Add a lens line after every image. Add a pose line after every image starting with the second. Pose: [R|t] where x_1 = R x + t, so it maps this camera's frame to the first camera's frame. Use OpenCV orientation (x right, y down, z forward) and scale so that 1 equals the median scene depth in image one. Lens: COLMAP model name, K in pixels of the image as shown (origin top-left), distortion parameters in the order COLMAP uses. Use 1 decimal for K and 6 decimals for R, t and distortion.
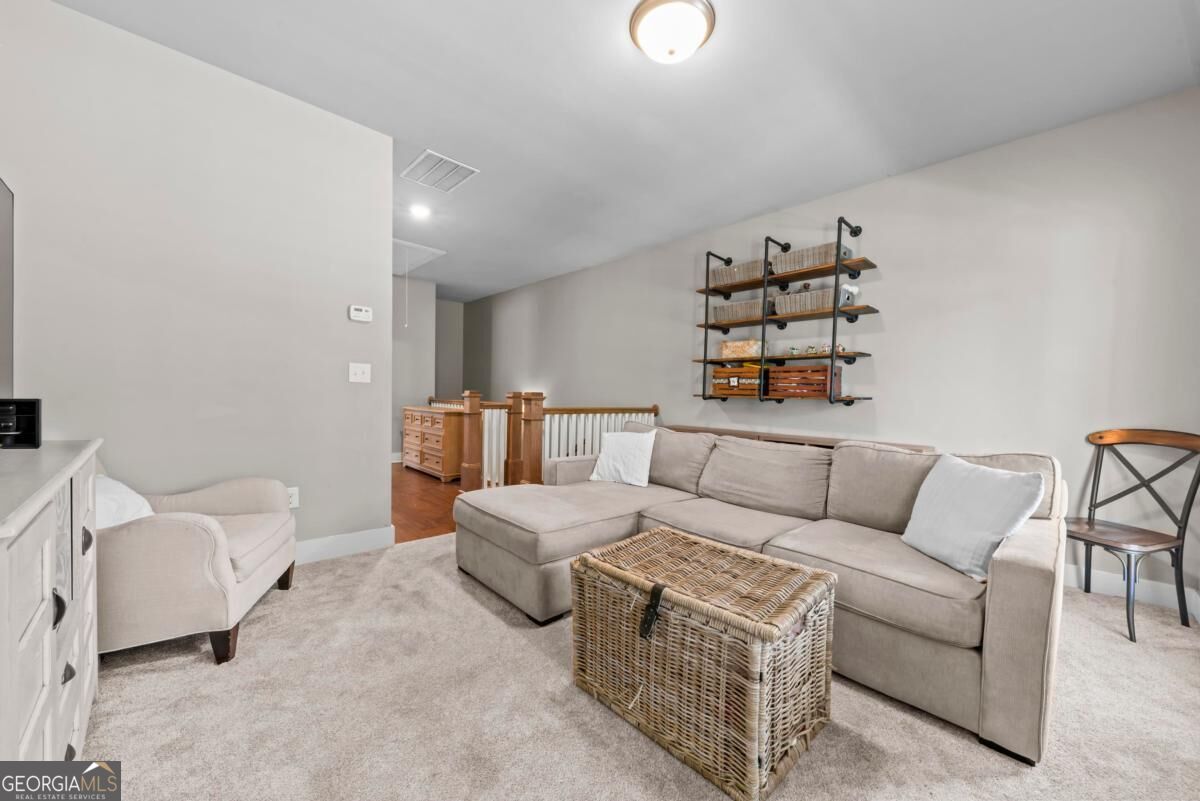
lens RADIAL K [[462.3, 0, 605.1], [0, 462.3, 403.5], [0, 0, 1]] dist [0.001086, -0.000029]
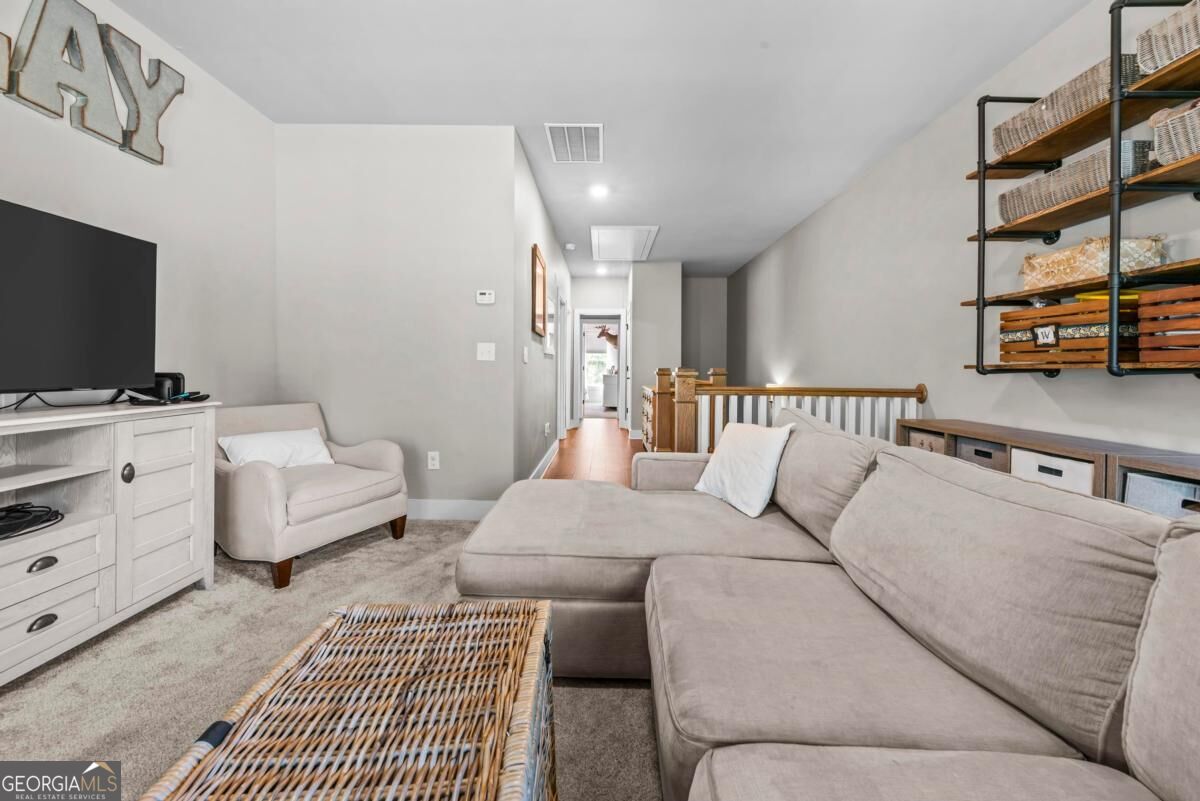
lens RADIAL K [[438.0, 0, 590.4], [0, 438.0, 368.6], [0, 0, 1]] dist [0.002167, -0.000704]
pose [[0.700255, -0.021631, -0.713565, 0.279102], [-0.003605, 0.999421, -0.033835, 0.004638], [0.713884, 0.026266, 0.699772, 0.349175]]
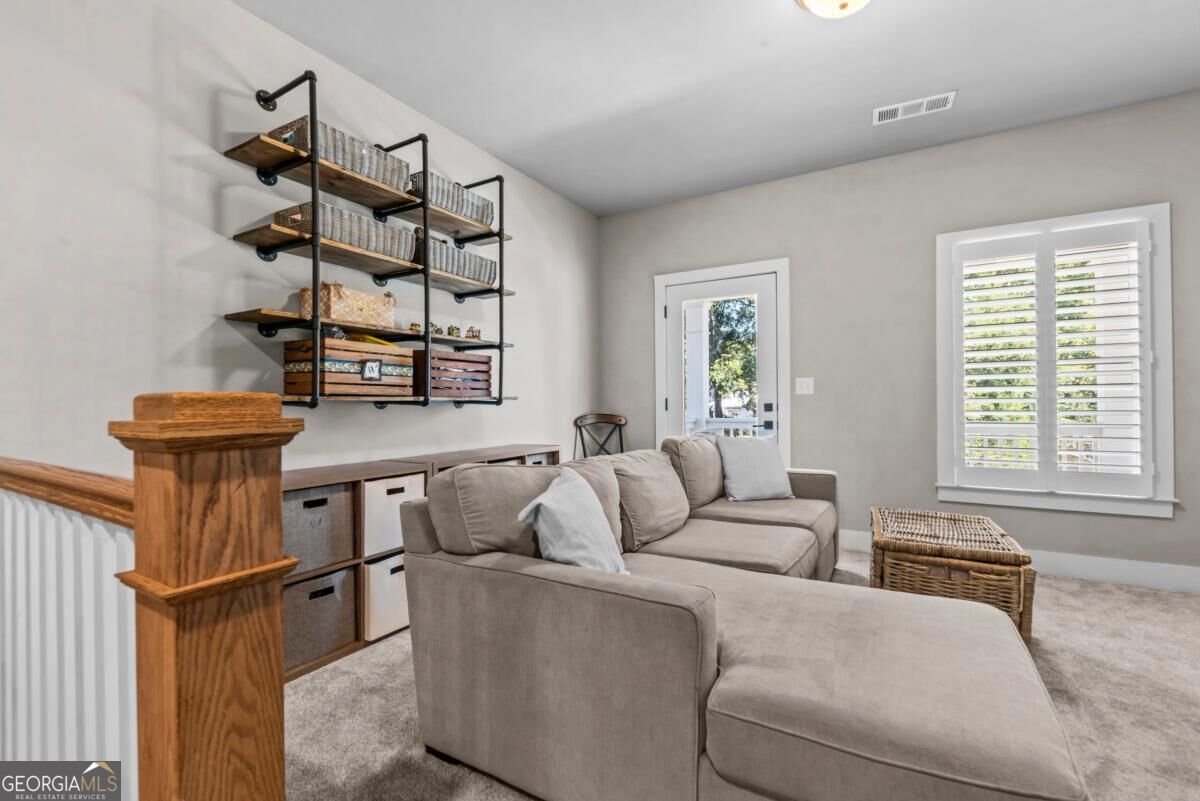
lens RADIAL K [[529.0, 0, 600.5], [0, 529.0, 402.2], [0, 0, 1]] dist [0.003293, 0.000047]
pose [[-0.269877, -0.023848, 0.962599, -0.372860], [0.023769, 0.999224, 0.031419, -0.024770], [-0.962601, 0.031360, -0.269101, 0.939531]]
